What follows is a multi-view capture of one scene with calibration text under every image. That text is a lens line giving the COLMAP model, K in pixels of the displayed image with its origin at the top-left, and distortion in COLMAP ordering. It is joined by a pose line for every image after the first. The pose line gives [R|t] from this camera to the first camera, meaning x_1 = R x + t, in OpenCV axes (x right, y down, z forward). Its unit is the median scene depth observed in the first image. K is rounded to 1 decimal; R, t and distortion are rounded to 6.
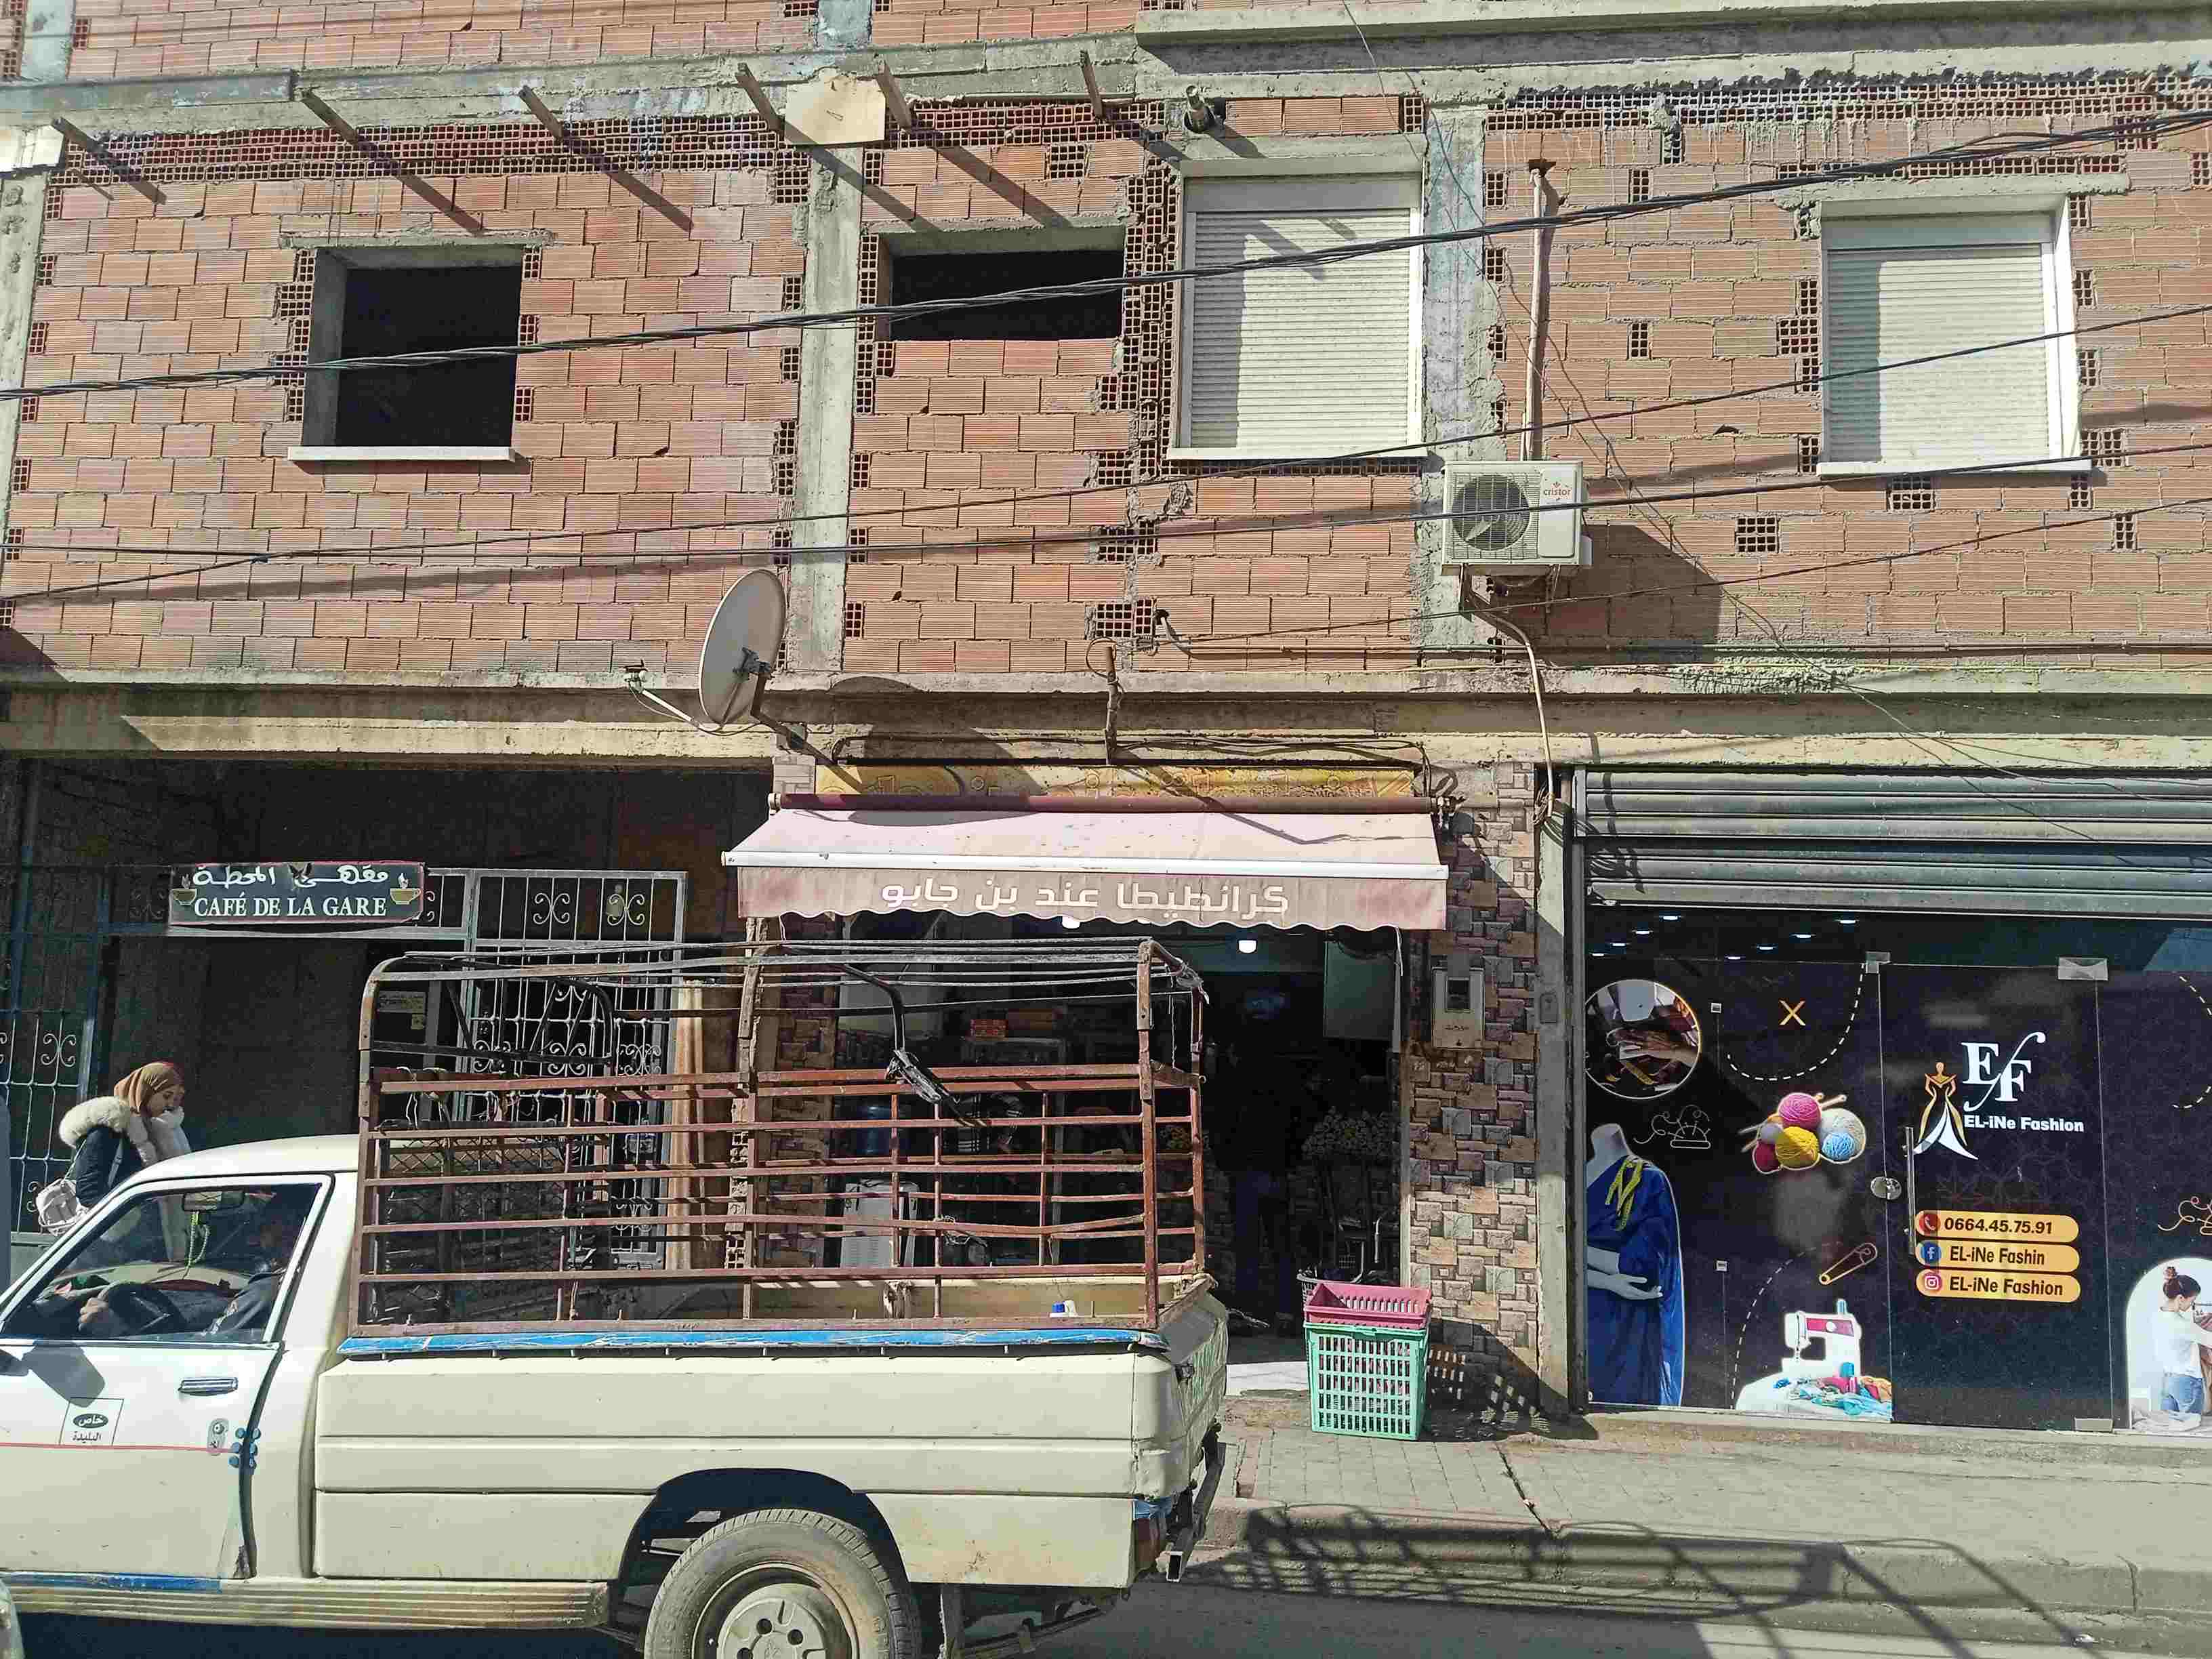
lens RADIAL K [[1815.8, 0, 1106.0], [0, 1815.8, 829.5], [0, 0, 1]] dist [0.099015, -0.176276]
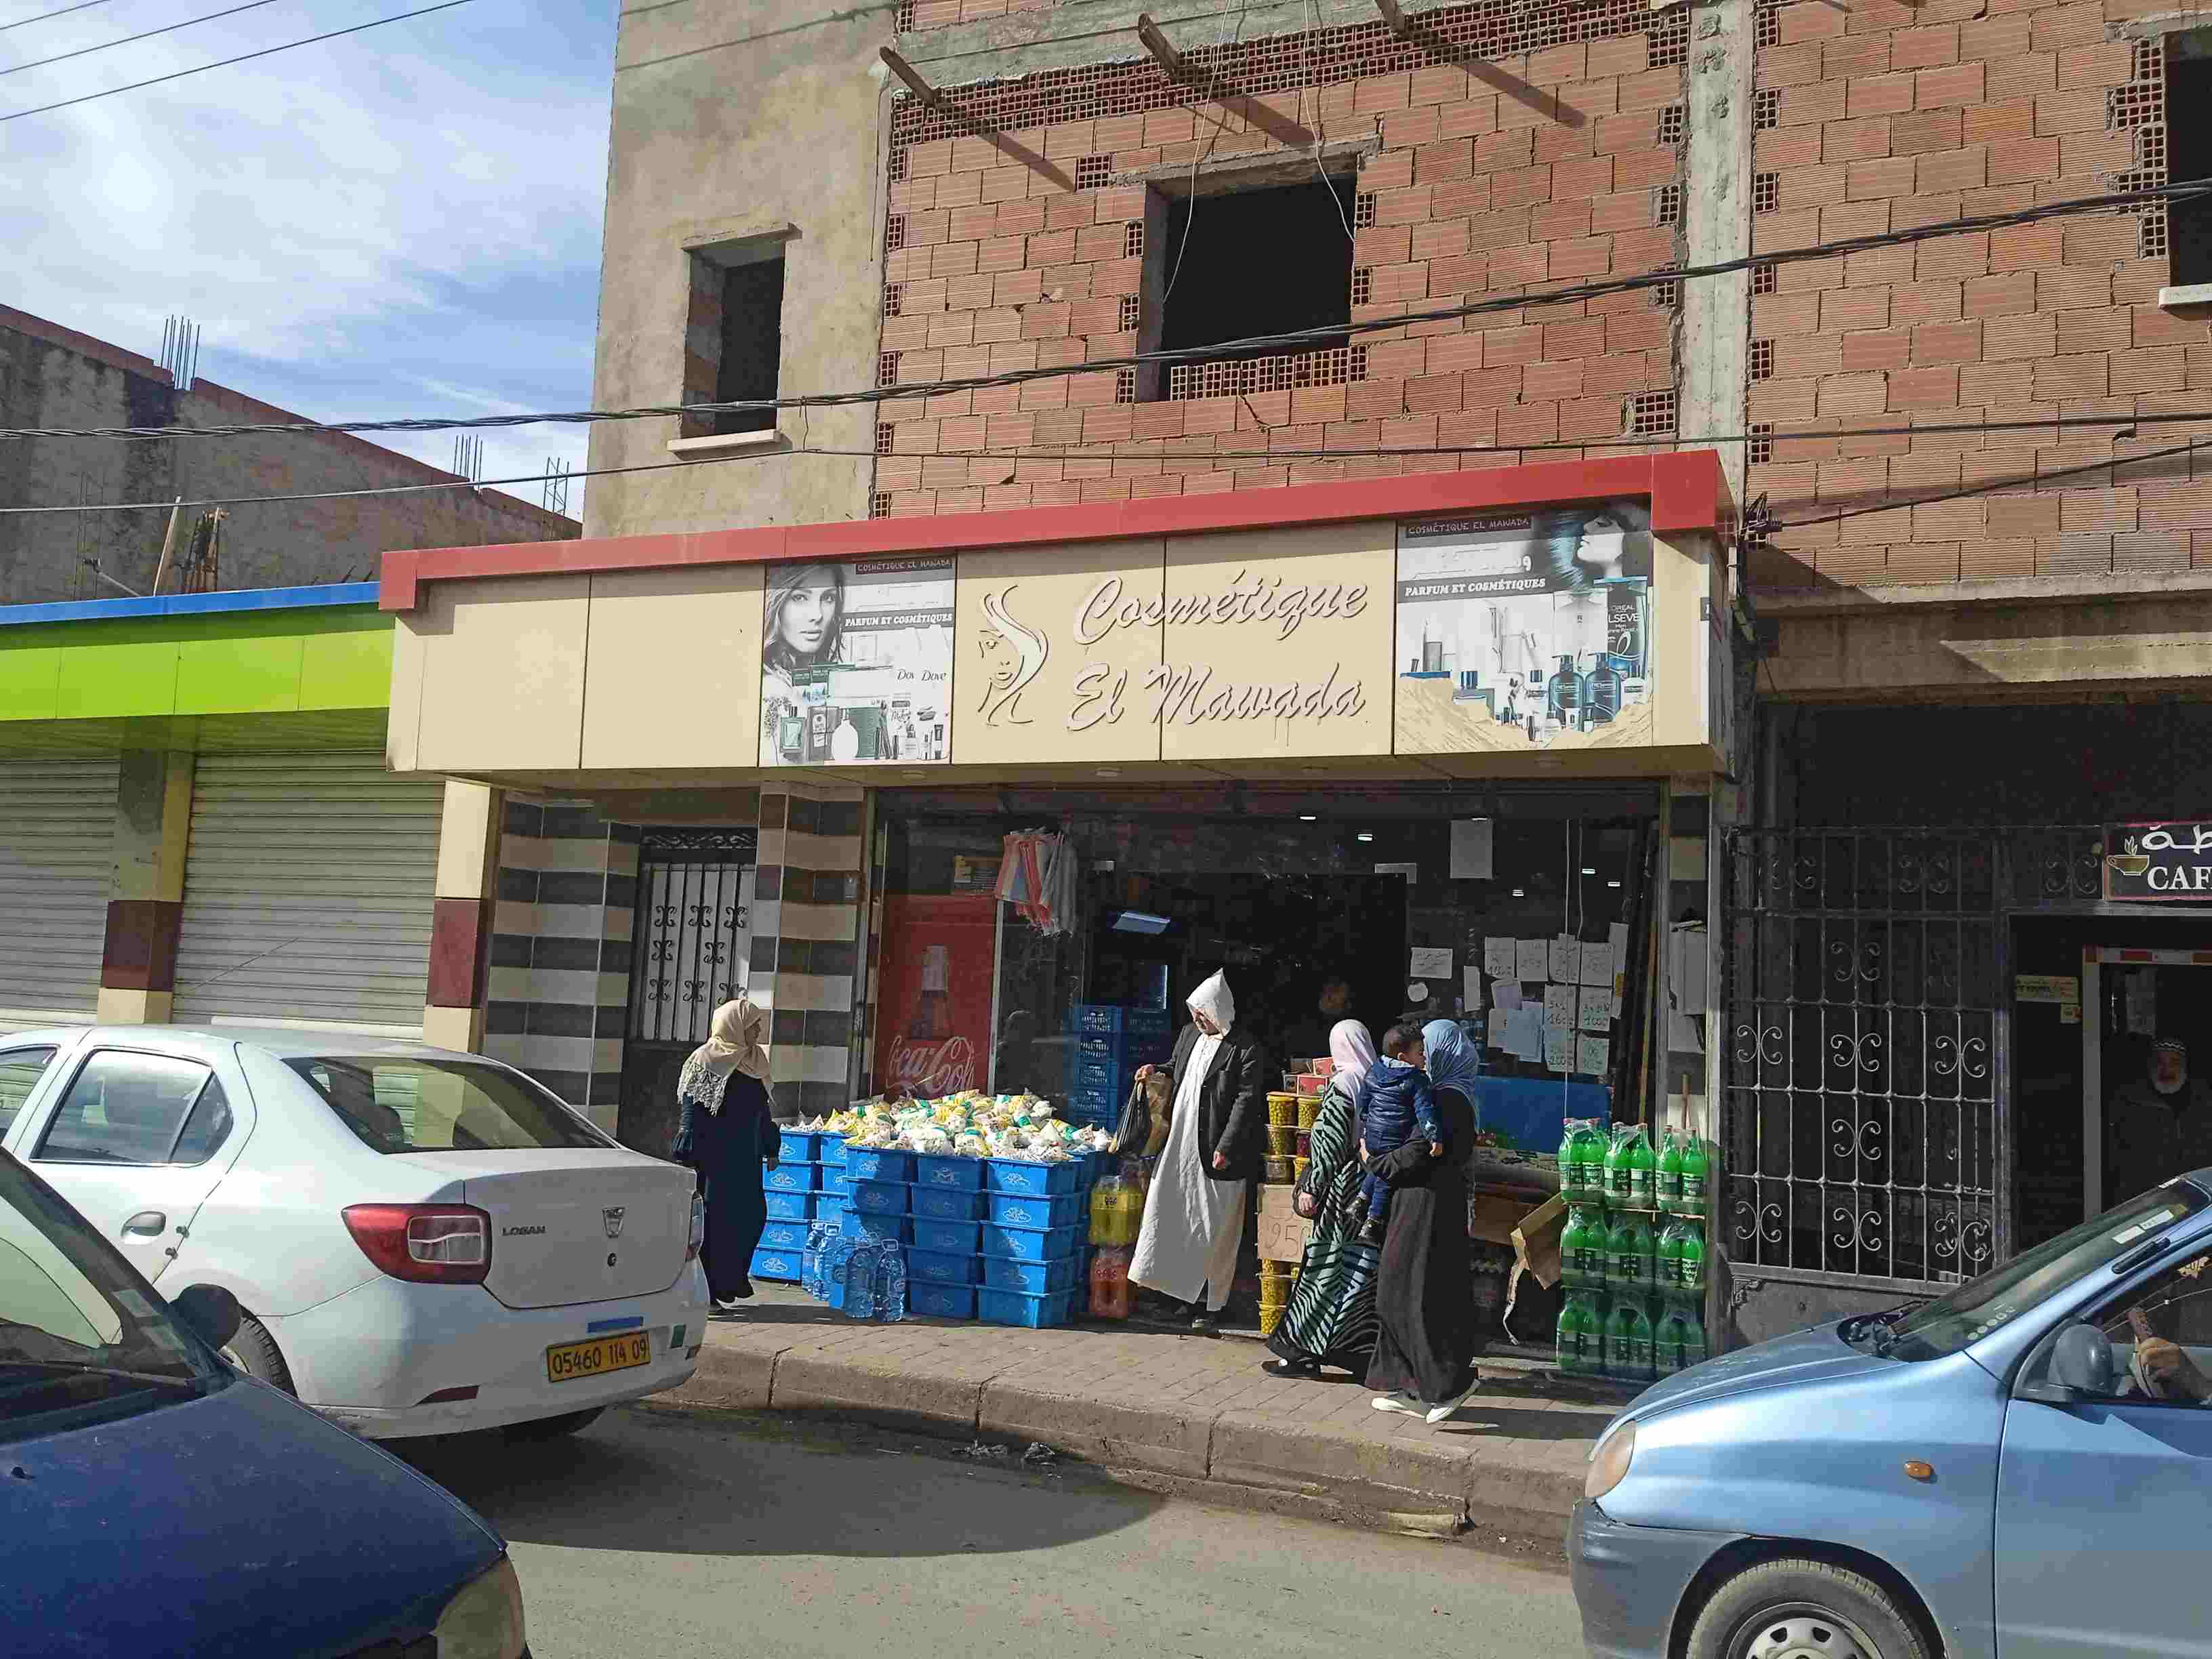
lens RADIAL K [[1958.0, 0, 1106.6], [0, 1958.0, 774.1], [0, 0, 1]] dist [0.026975, 0.000480]
pose [[0.952219, -0.021950, -0.304627, -0.209555], [0.021388, 0.999758, -0.005182, -0.002267], [0.304667, -0.001581, 0.952458, 0.021012]]
